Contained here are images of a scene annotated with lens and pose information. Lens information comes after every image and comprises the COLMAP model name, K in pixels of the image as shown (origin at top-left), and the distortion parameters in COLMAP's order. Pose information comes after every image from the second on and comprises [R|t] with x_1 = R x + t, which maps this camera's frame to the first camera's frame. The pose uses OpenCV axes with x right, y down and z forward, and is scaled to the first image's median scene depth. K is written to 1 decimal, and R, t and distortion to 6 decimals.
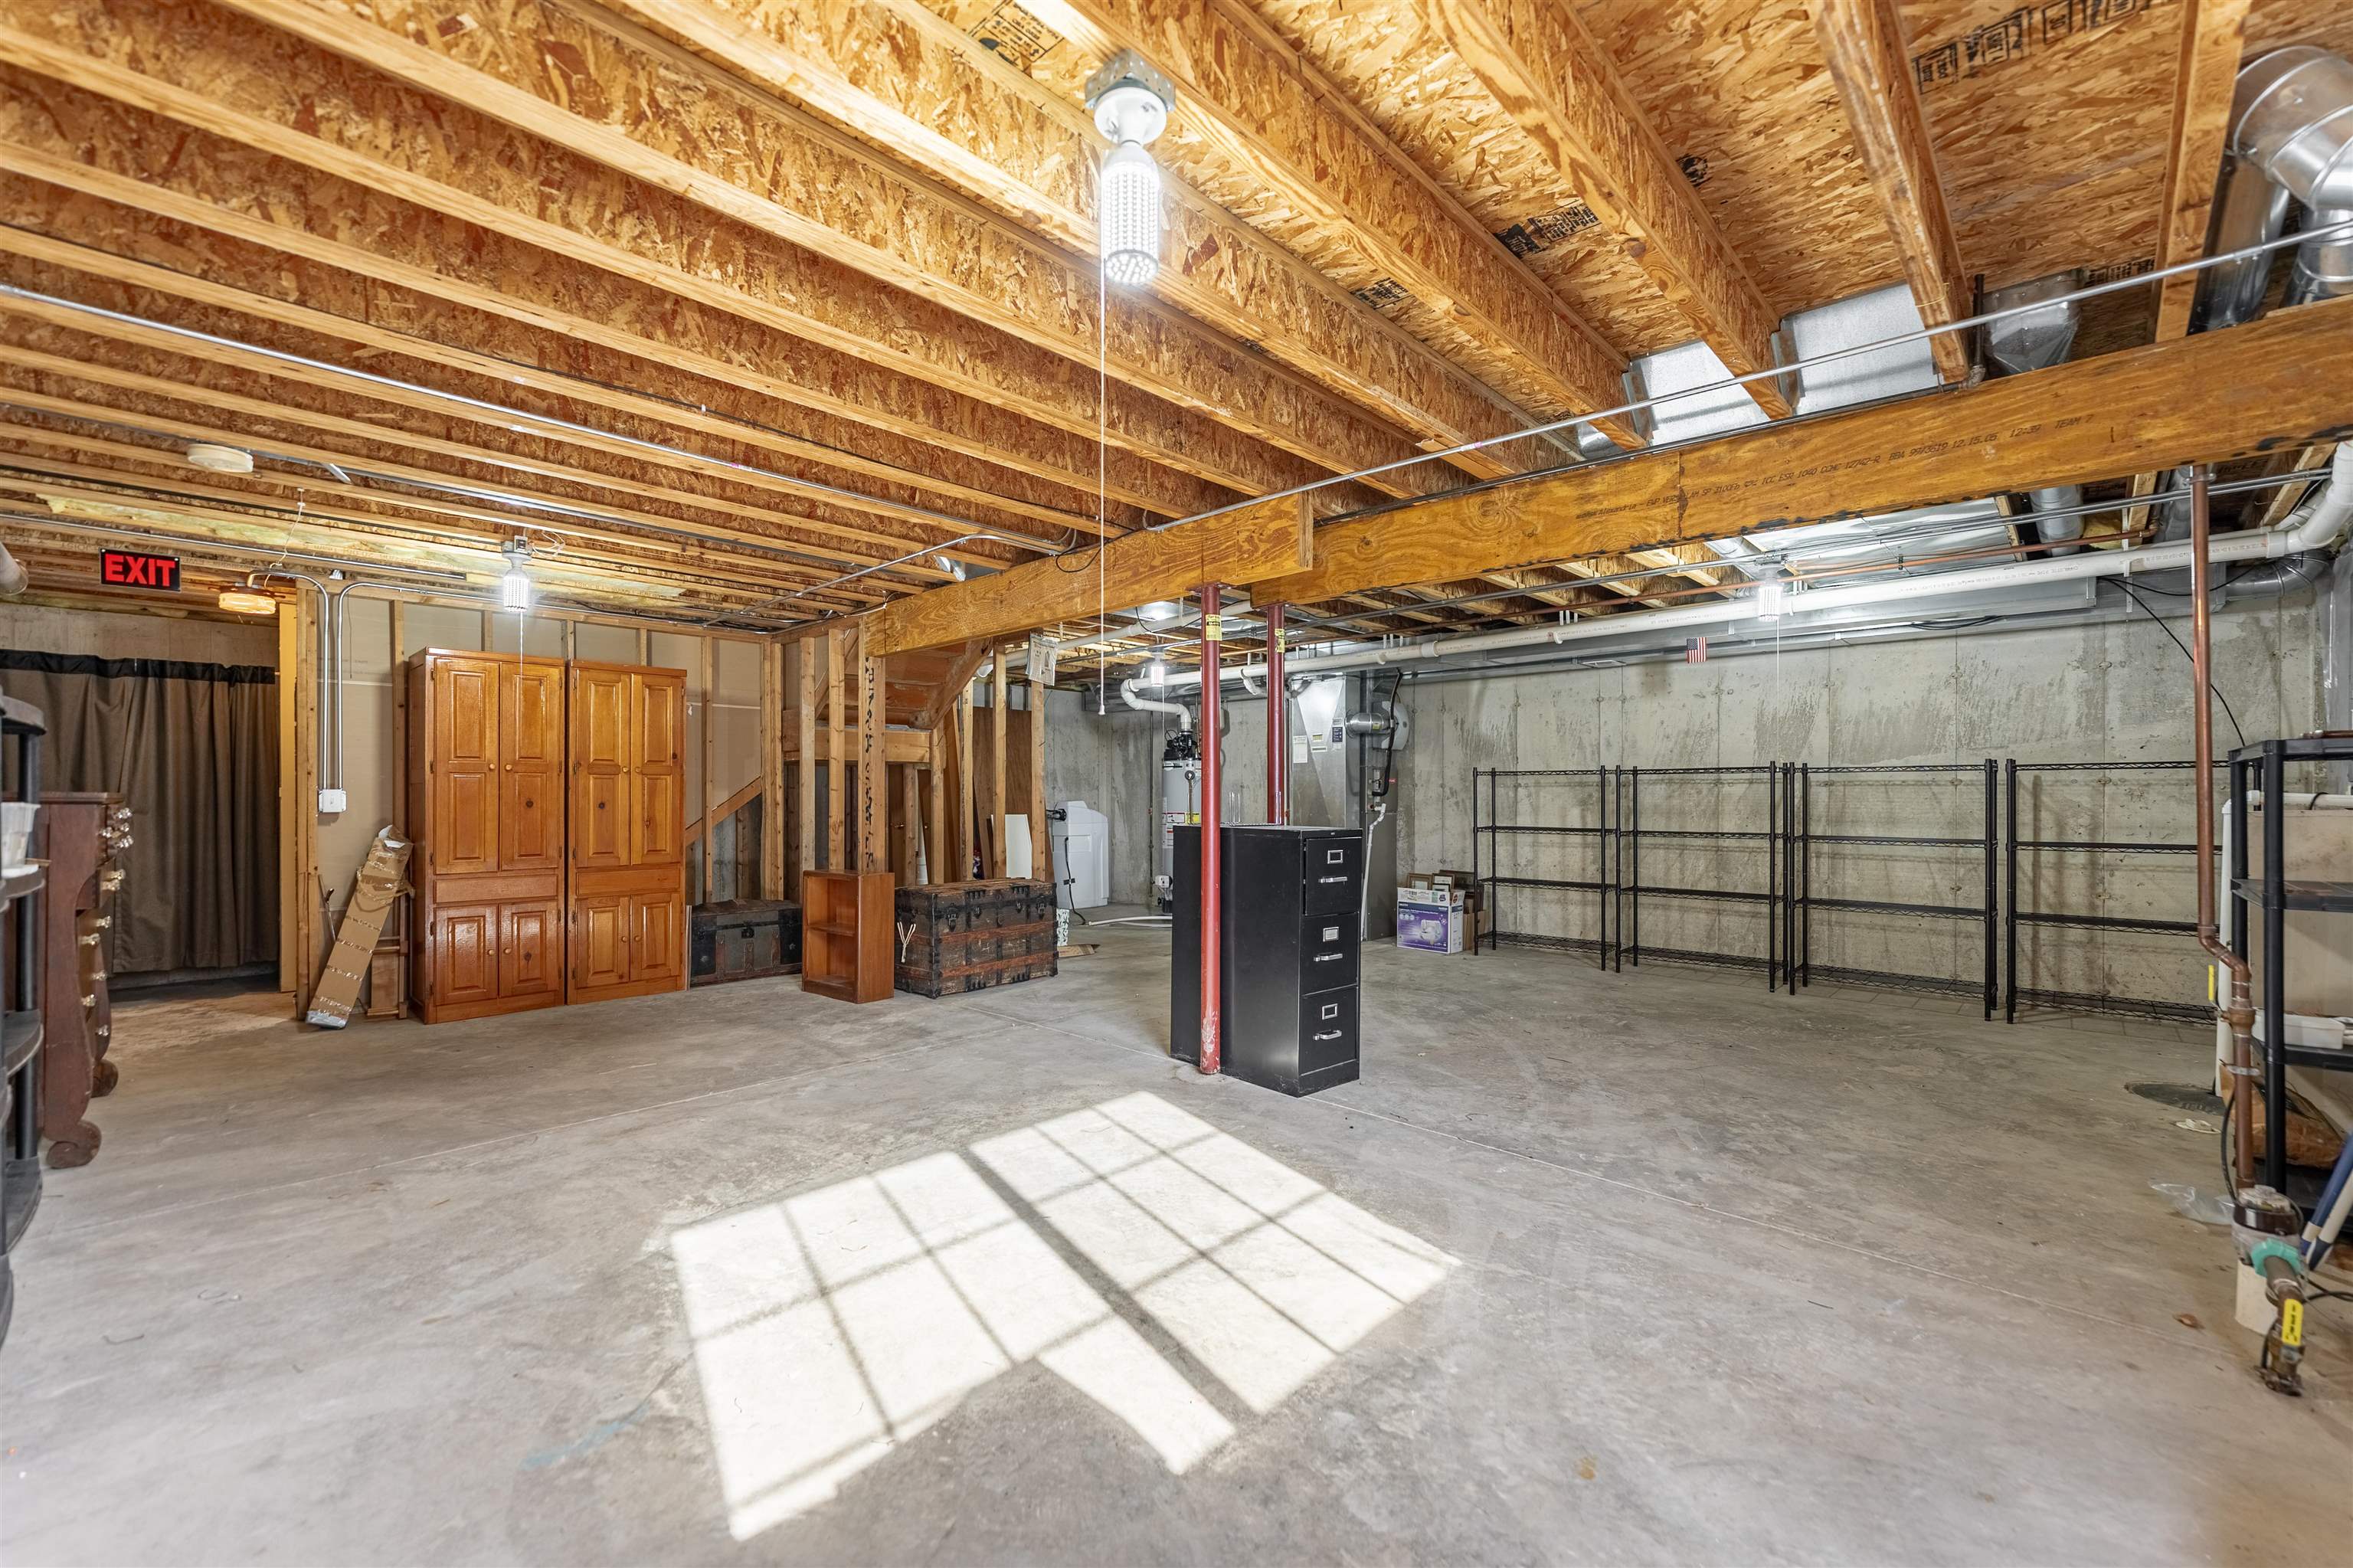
lens RADIAL K [[951.7, 0, 1176.5], [0, 951.7, 784.0], [0, 0, 1]] dist [-0.000373, -0.000038]
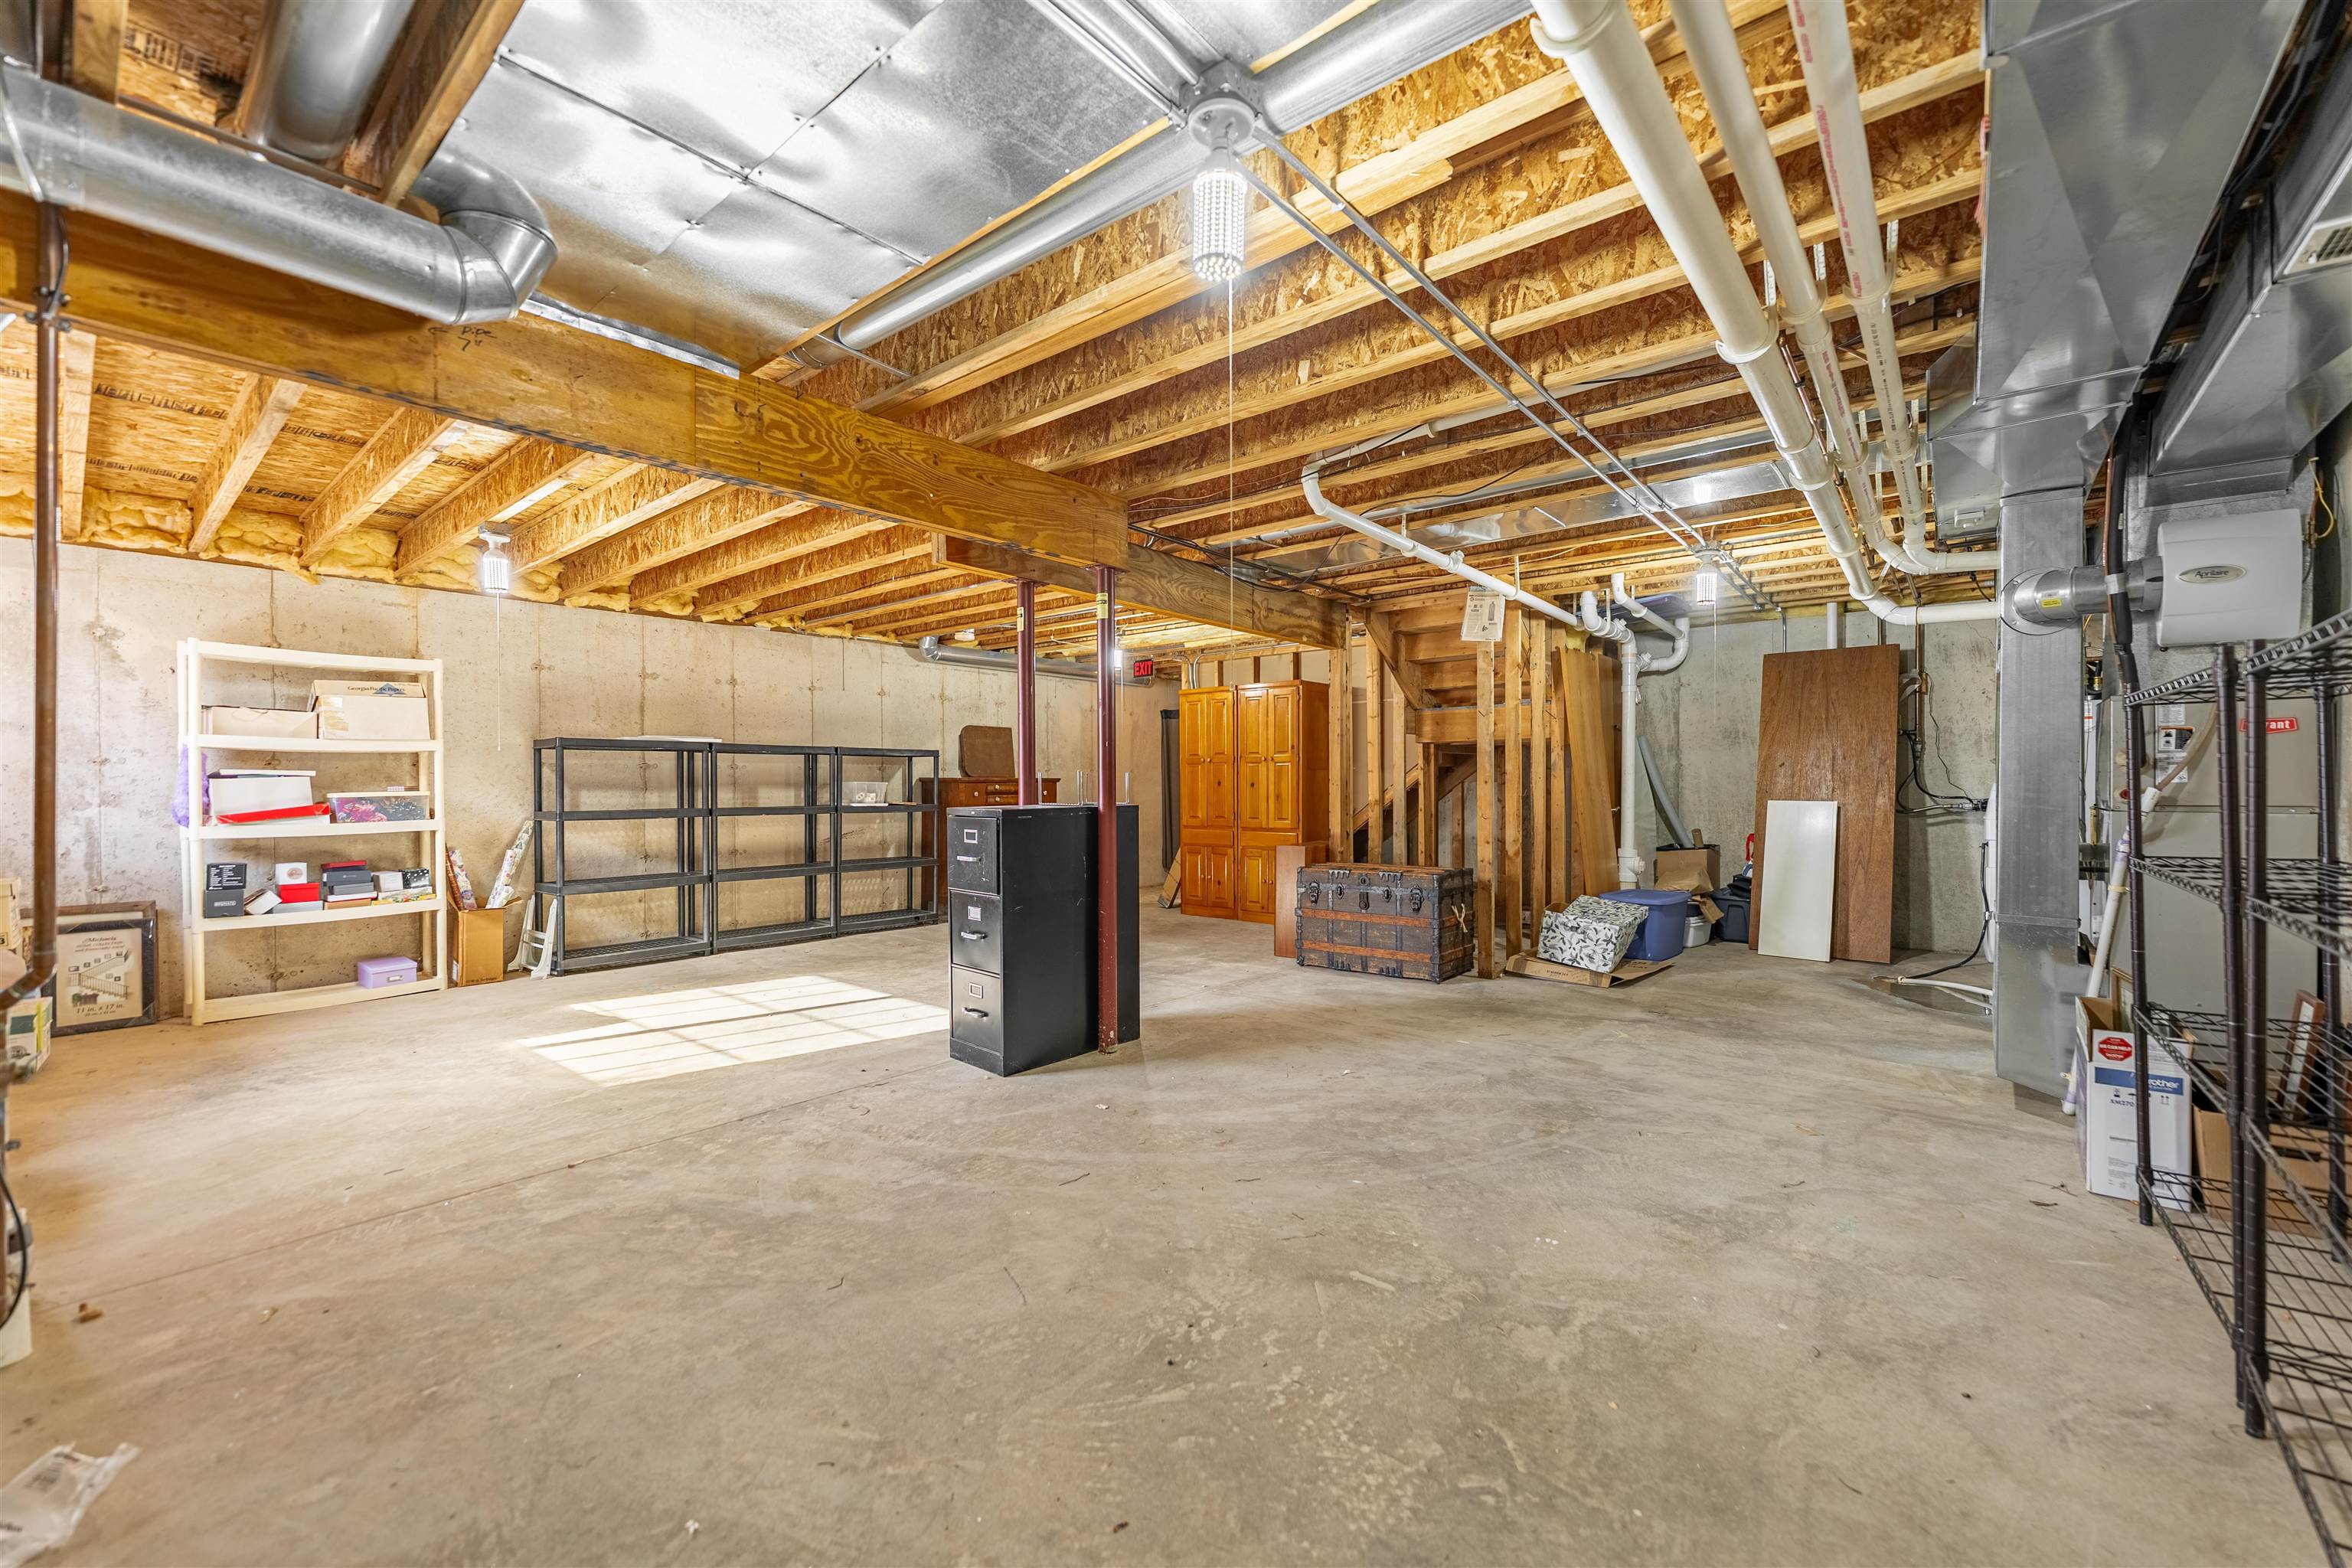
lens RADIAL K [[951.2, 0, 1176.0], [0, 951.2, 784.0], [0, 0, 1]] dist [-0.000373, -0.000038]
pose [[0.068938, 0.004573, -0.997610, 1.359112], [0.013154, 0.999898, 0.005492, 0.021559], [0.997534, -0.013501, 0.068871, 1.322967]]
